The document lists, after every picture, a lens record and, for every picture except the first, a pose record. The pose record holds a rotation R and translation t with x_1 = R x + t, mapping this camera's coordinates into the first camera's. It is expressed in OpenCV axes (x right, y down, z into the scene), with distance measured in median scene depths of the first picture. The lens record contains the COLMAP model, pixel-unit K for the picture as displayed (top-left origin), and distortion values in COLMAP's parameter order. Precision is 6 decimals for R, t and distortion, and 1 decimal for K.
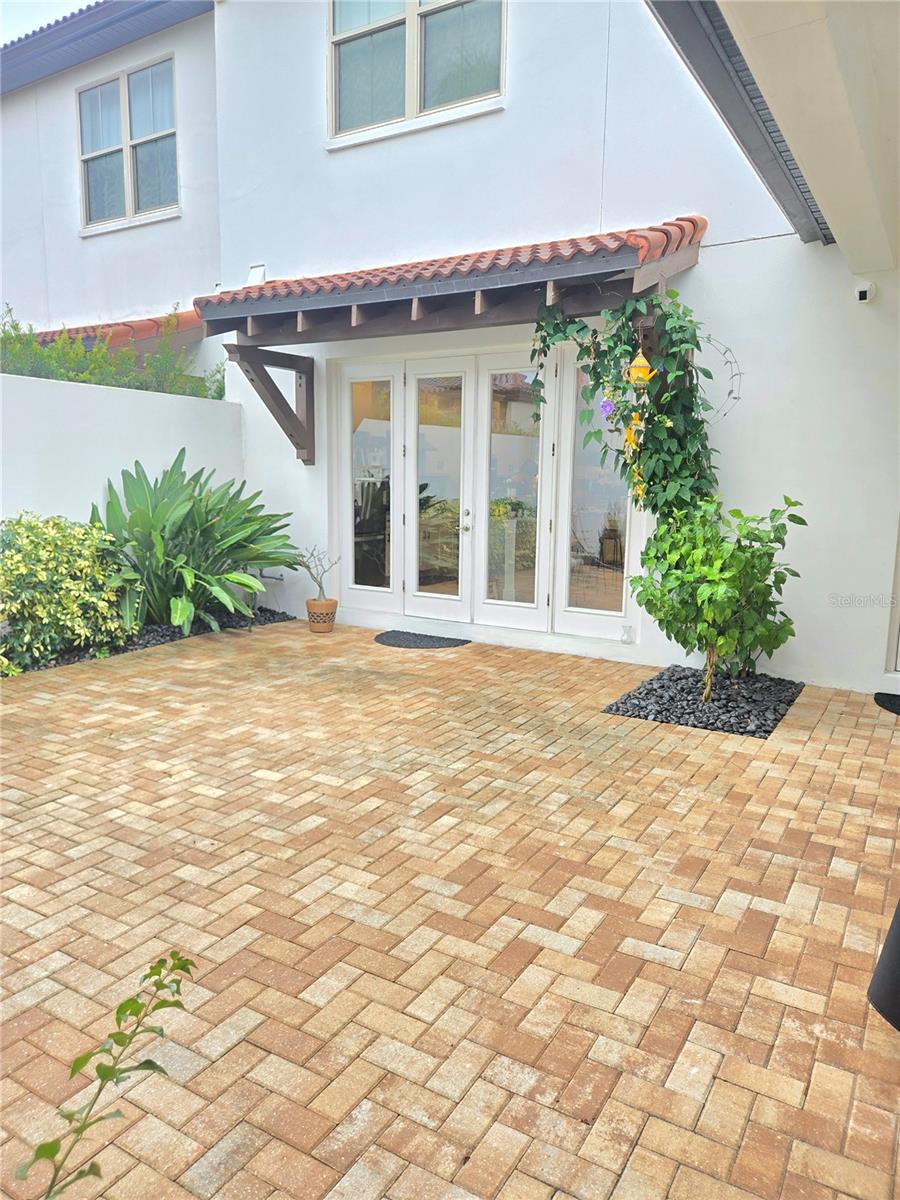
lens RADIAL K [[816.8, 0, 450.0], [0, 816.8, 600.0], [0, 0, 1]] dist [0.060446, -0.002708]
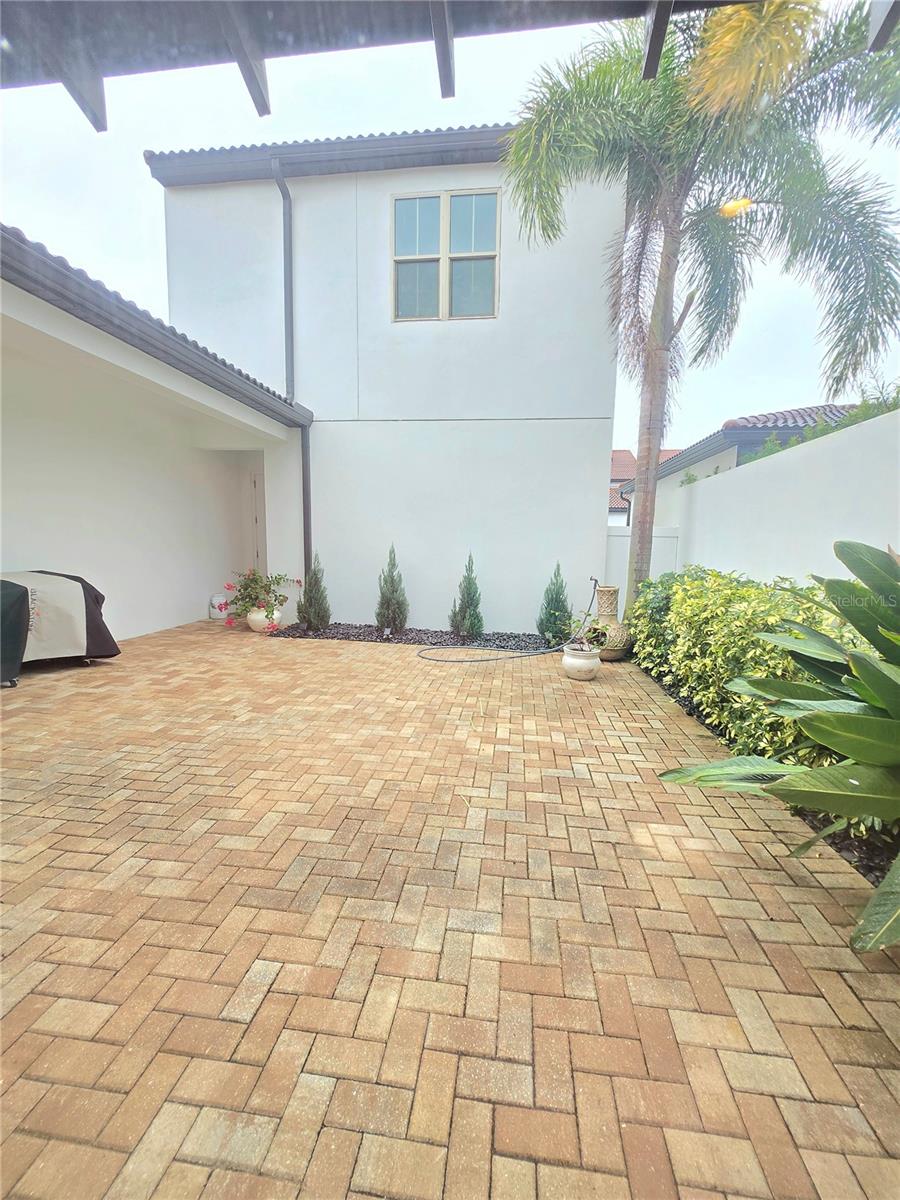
lens RADIAL K [[471.1, 0, 454.4], [0, 471.1, 603.5], [0, 0, 1]] dist [0.000652, -0.000068]
pose [[-0.915348, 0.016707, -0.402317, -0.042655], [-0.092363, 0.963787, 0.250168, -0.224389], [0.391927, 0.266150, -0.880657, 1.701069]]
